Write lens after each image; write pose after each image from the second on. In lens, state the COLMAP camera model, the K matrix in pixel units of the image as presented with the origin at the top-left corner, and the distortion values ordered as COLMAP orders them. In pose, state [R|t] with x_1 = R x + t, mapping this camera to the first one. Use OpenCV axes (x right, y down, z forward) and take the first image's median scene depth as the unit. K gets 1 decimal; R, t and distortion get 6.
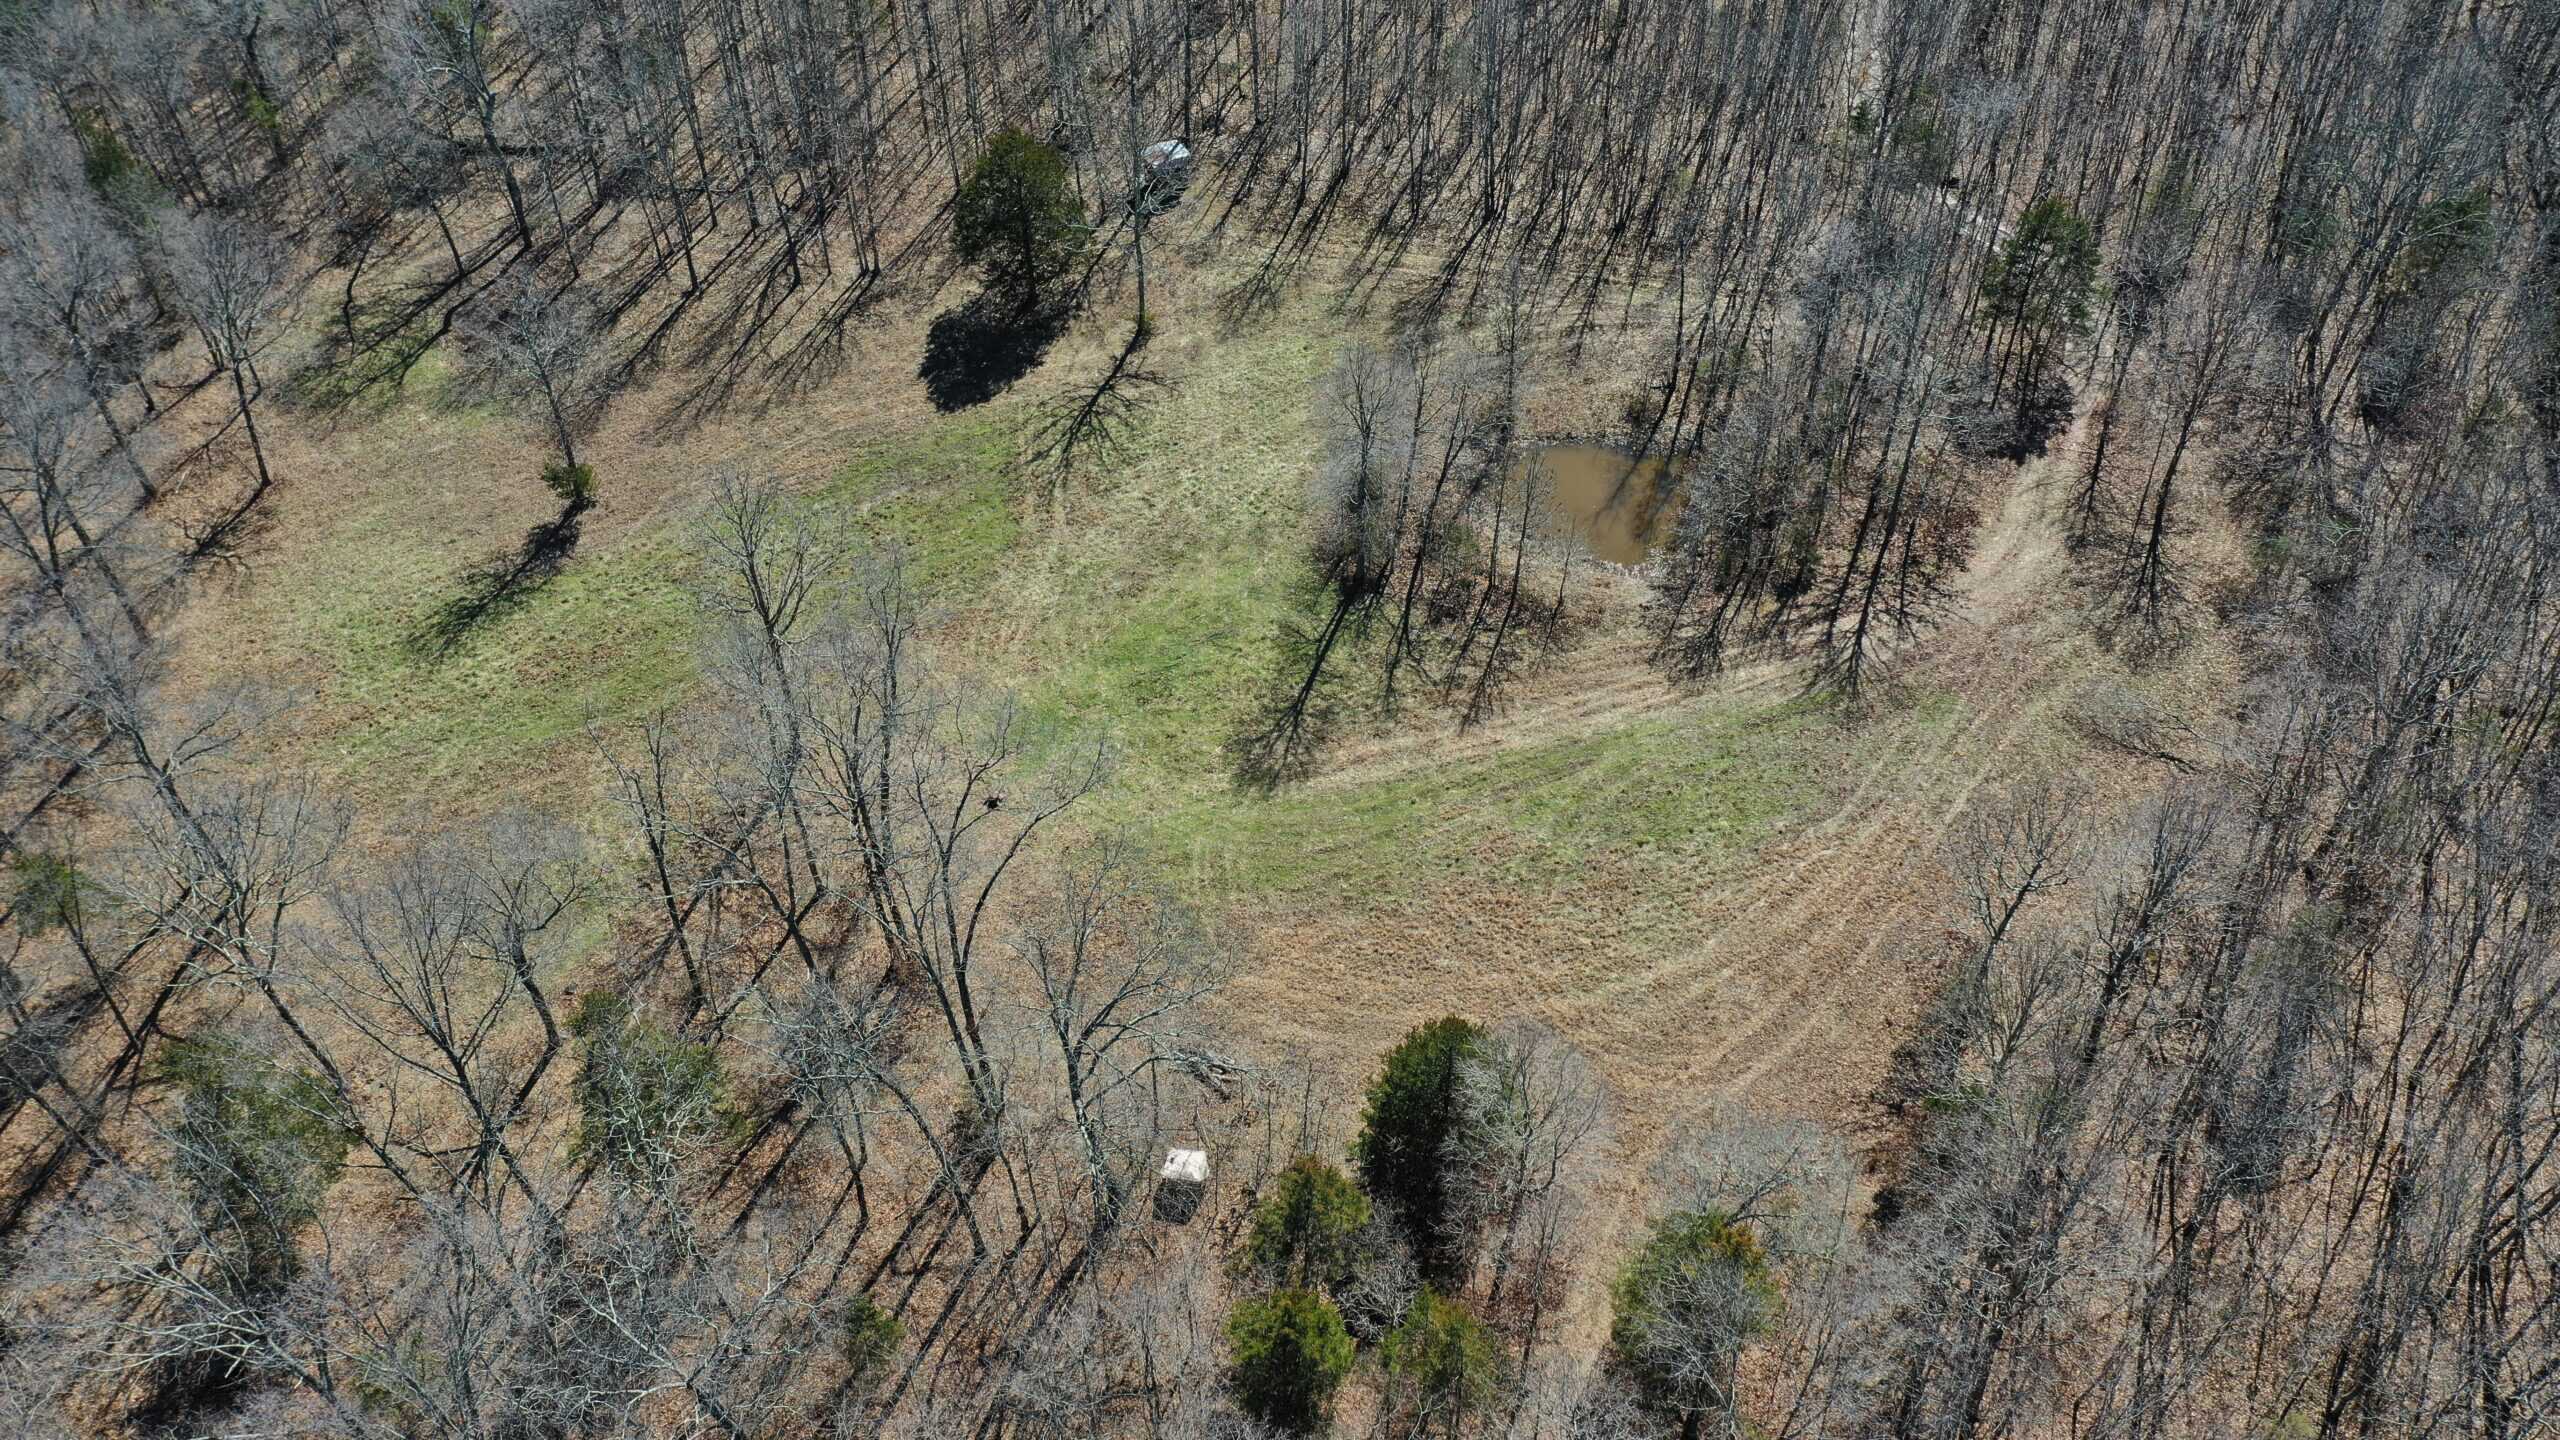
lens RADIAL K [[2062.7, 0, 1280.0], [0, 2062.7, 720.0], [0, 0, 1]] dist [-0.003248, 0.012124]
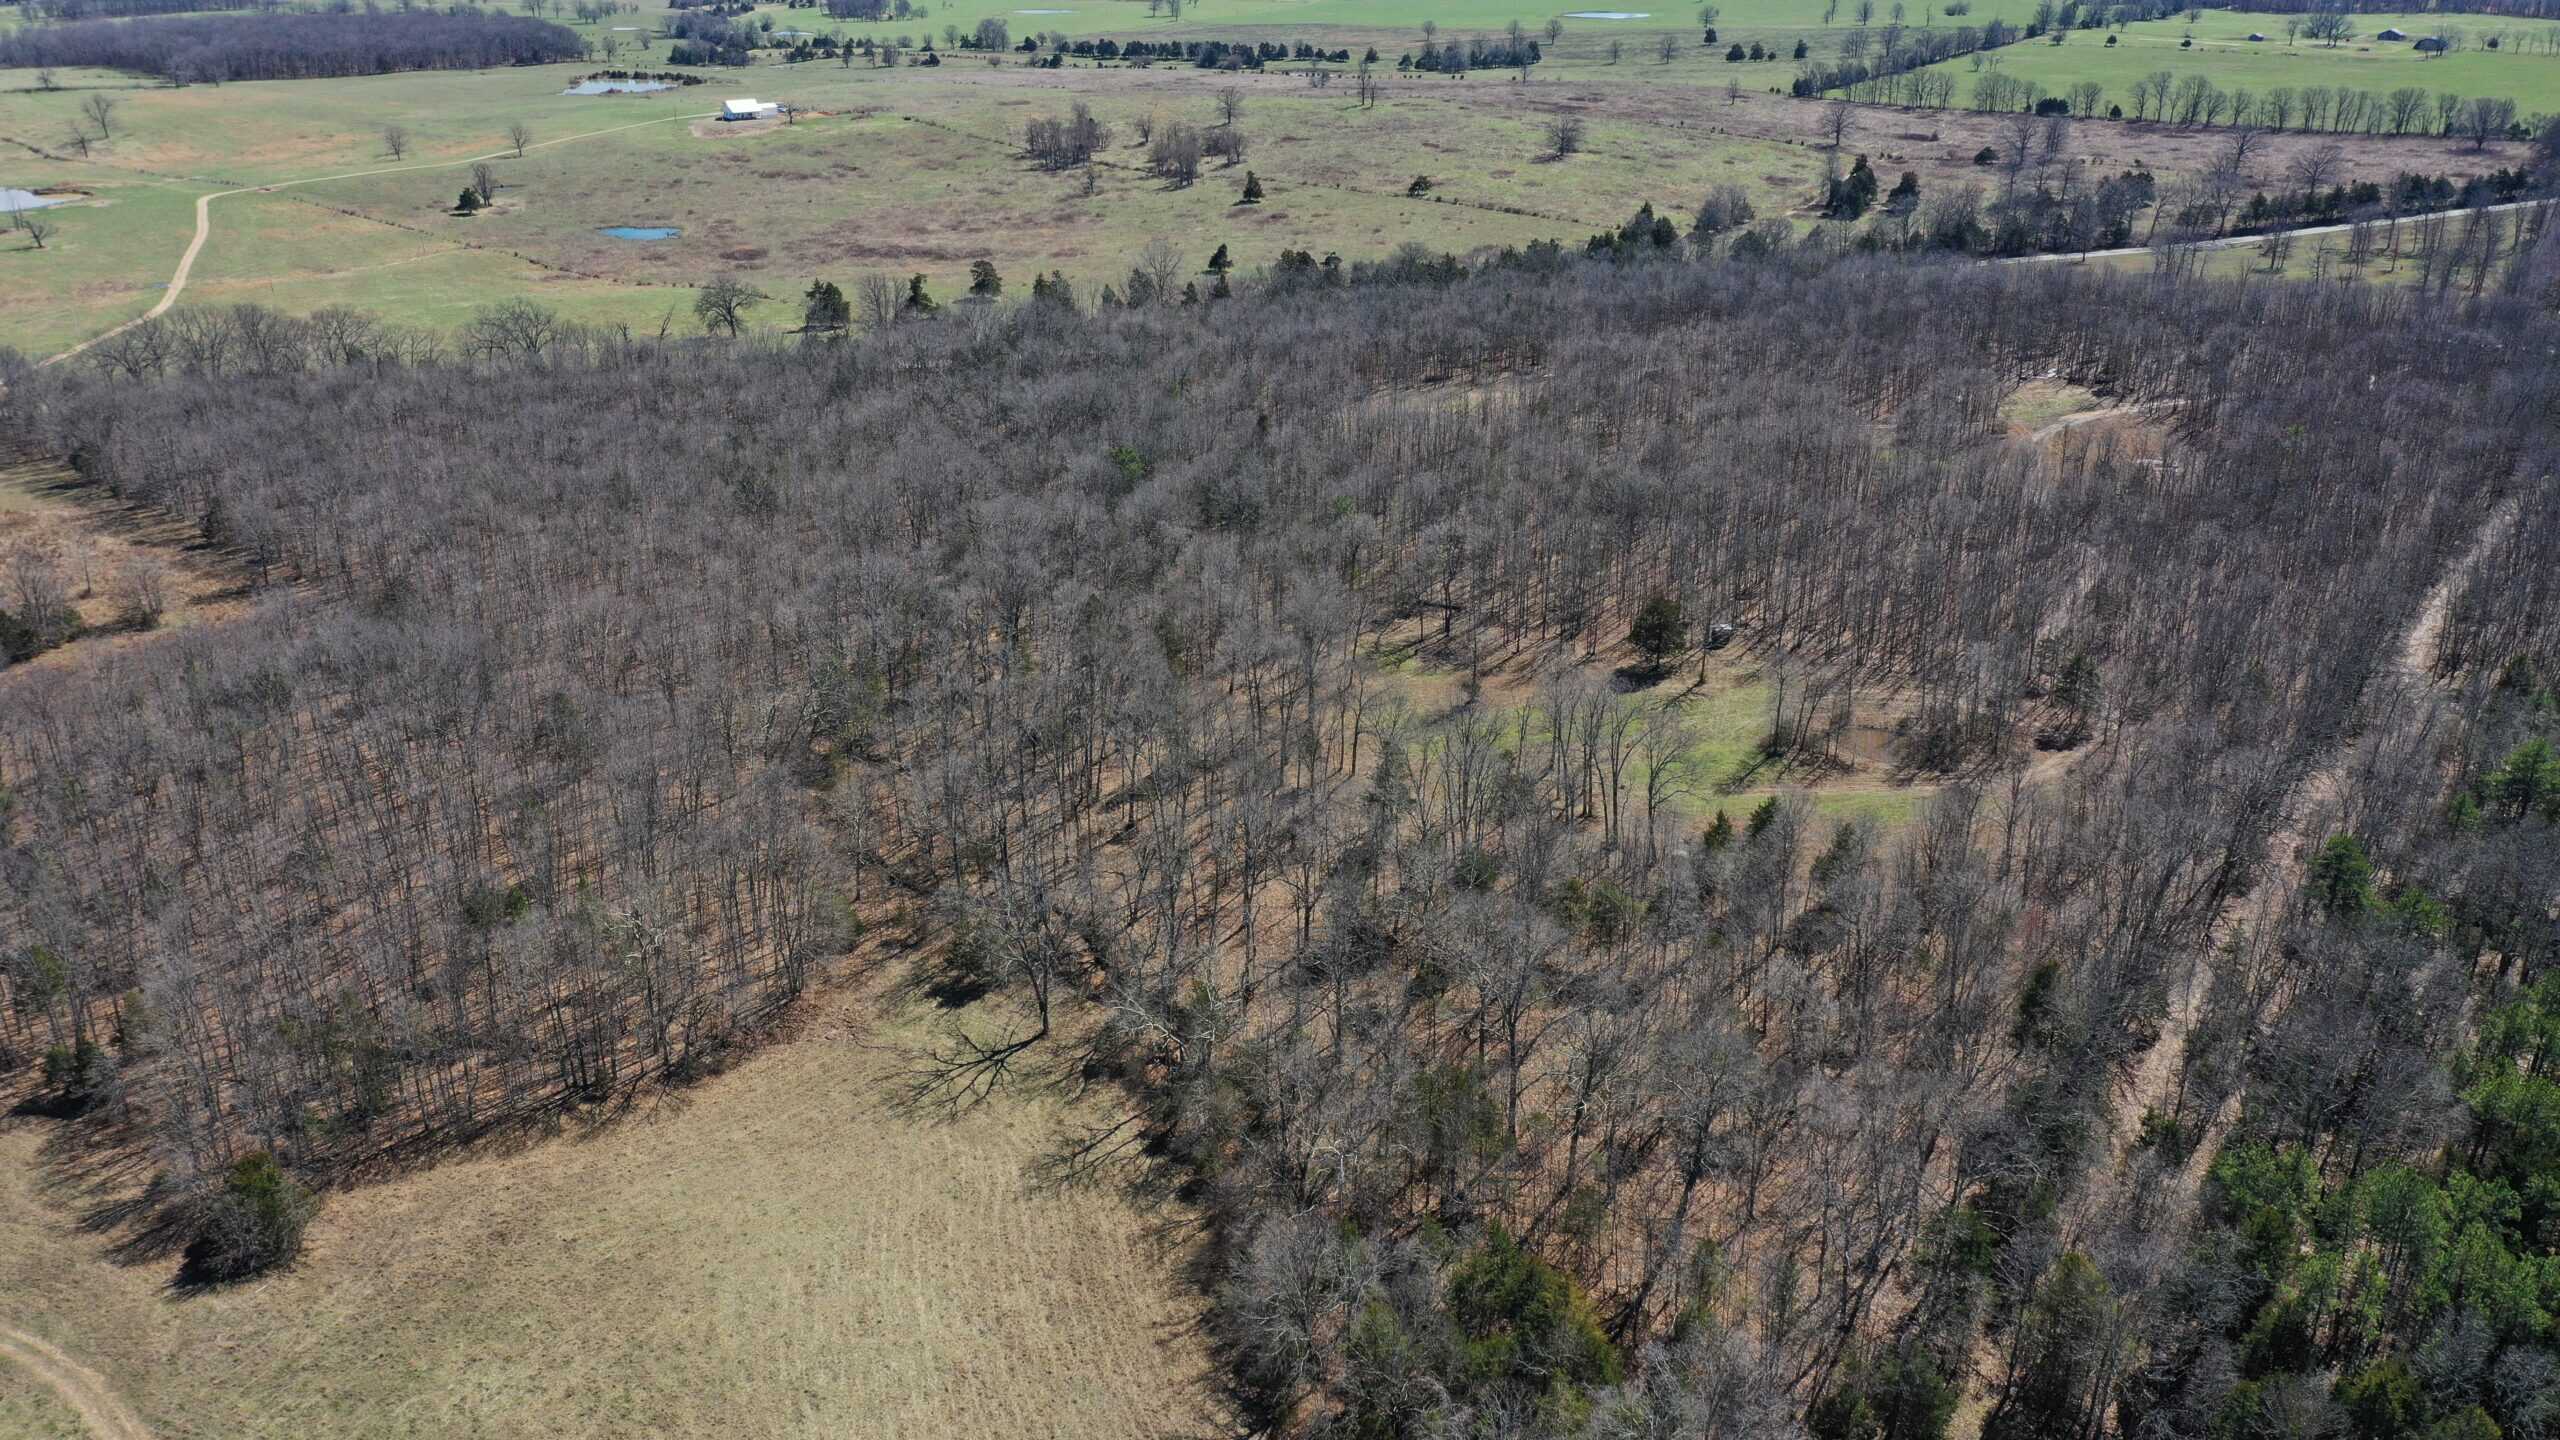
lens RADIAL K [[2062.7, 0, 1280.0], [0, 2062.7, 720.0], [0, 0, 1]] dist [-0.003248, 0.012124]
pose [[0.952530, 0.124417, -0.277861, 0.142356], [-0.223744, 0.905018, -0.361775, 0.851537], [0.206458, 0.406772, 0.889894, -1.256600]]
